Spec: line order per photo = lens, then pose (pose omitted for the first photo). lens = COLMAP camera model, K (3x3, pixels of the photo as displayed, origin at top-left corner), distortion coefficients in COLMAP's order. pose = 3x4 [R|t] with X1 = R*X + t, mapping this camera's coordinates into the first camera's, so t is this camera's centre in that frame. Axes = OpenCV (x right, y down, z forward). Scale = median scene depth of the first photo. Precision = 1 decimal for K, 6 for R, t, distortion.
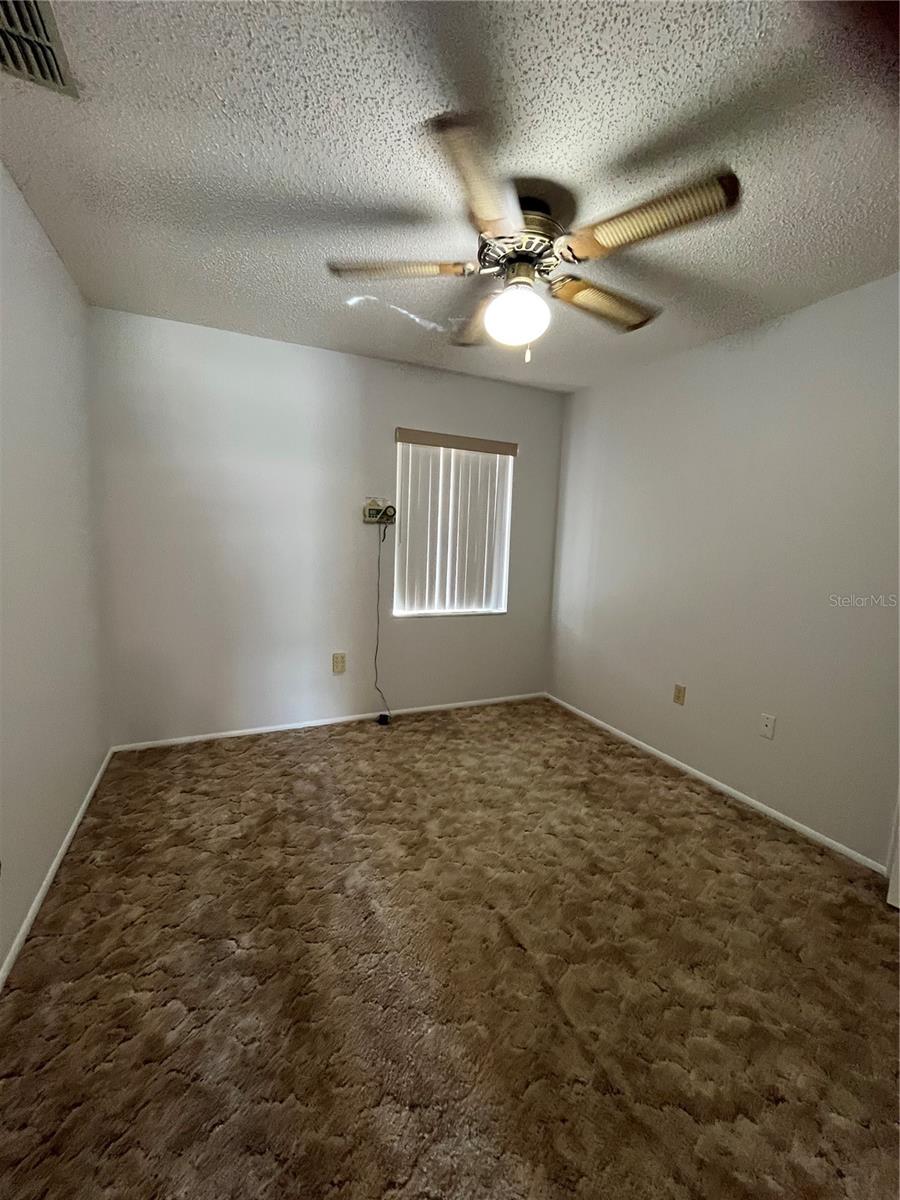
lens RADIAL K [[491.8, 0, 448.6], [0, 491.8, 598.4], [0, 0, 1]] dist [-0.002374, 0.000901]
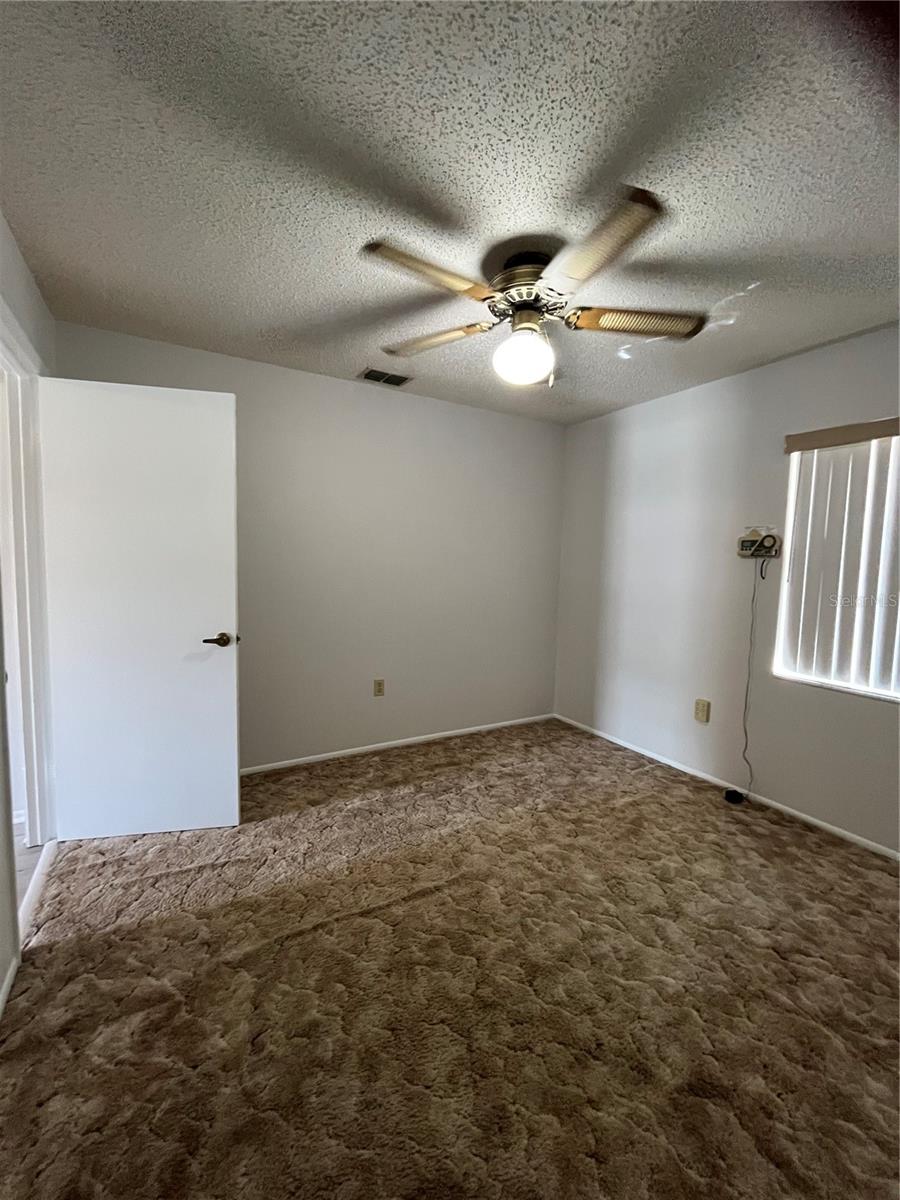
lens RADIAL K [[491.8, 0, 448.3], [0, 491.8, 599.2], [0, 0, 1]] dist [-0.002374, 0.000901]
pose [[0.091906, 0.046175, -0.994697, 0.741612], [-0.149702, 0.988212, 0.032042, -0.036978], [0.984450, 0.145963, 0.097735, 0.491646]]
